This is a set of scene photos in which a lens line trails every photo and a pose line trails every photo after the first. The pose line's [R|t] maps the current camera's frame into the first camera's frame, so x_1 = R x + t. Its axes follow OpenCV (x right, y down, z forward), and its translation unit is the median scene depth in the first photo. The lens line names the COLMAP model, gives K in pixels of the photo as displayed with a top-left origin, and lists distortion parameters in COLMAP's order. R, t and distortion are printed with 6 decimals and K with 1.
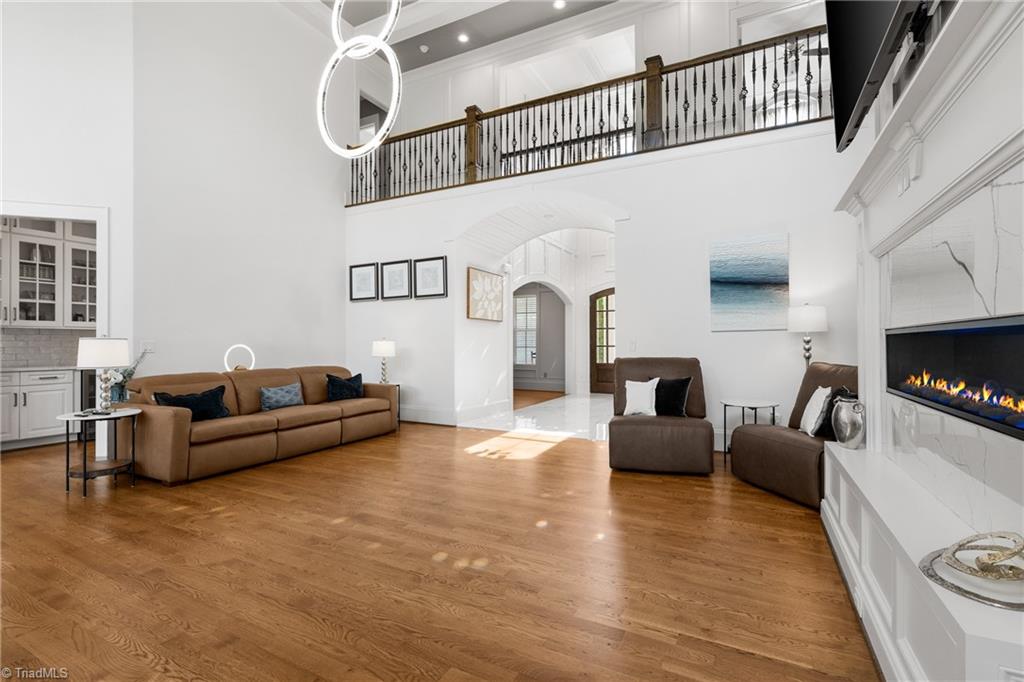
lens RADIAL K [[465.1, 0, 518.5], [0, 465.1, 337.2], [0, 0, 1]] dist [-0.005740, 0.000910]
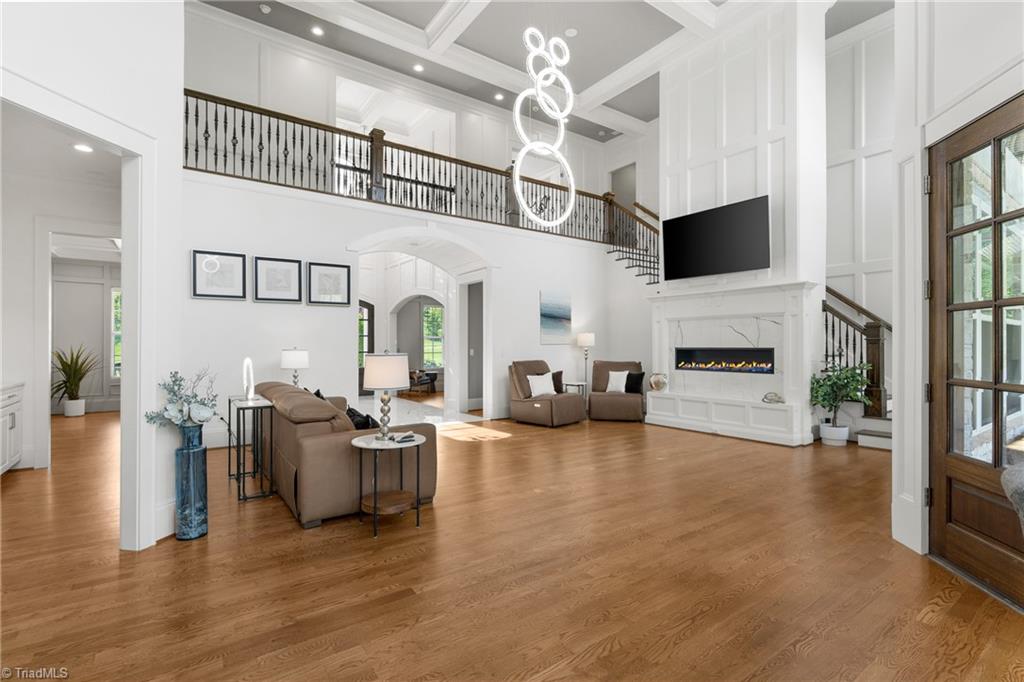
lens RADIAL K [[482.3, 0, 512.6], [0, 482.3, 343.4], [0, 0, 1]] dist [-0.001764, 0.000315]
pose [[0.461764, 0.010138, 0.886945, -1.202320], [-0.010261, 0.999929, -0.006088, -0.004158], [-0.886943, -0.006290, 0.461836, 0.277572]]
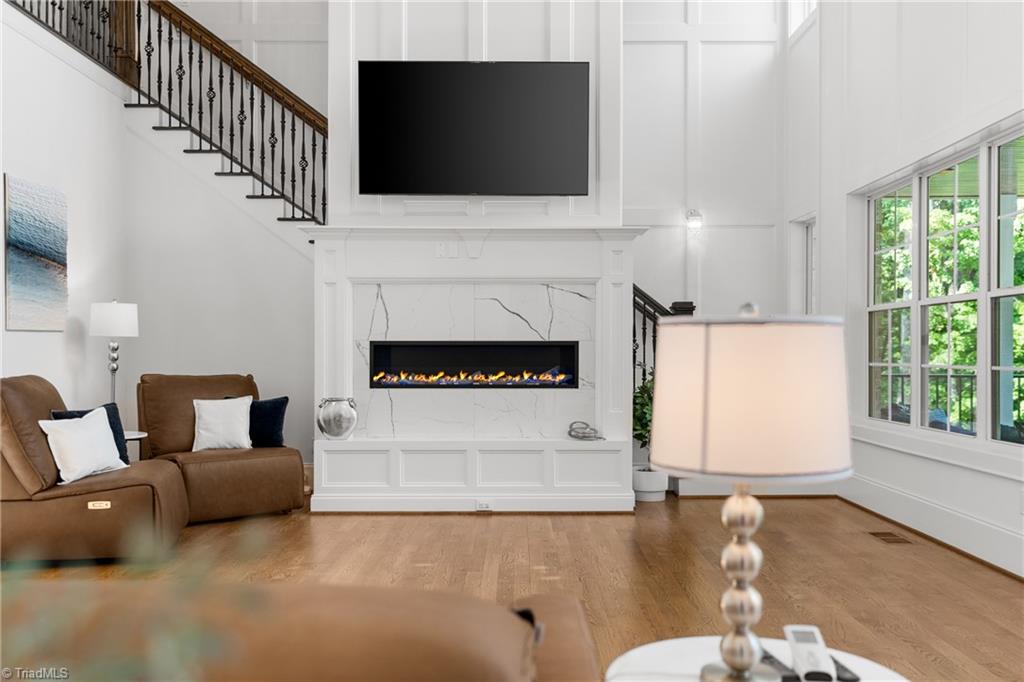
lens RADIAL K [[931.9, 0, 514.8], [0, 931.9, 347.3], [0, 0, 1]] dist [0.026444, 0.000000]
pose [[-0.451851, 0.010715, 0.892029, -0.924896], [-0.005693, 0.999873, -0.014894, 0.022988], [-0.892075, -0.011808, -0.451732, 0.965310]]
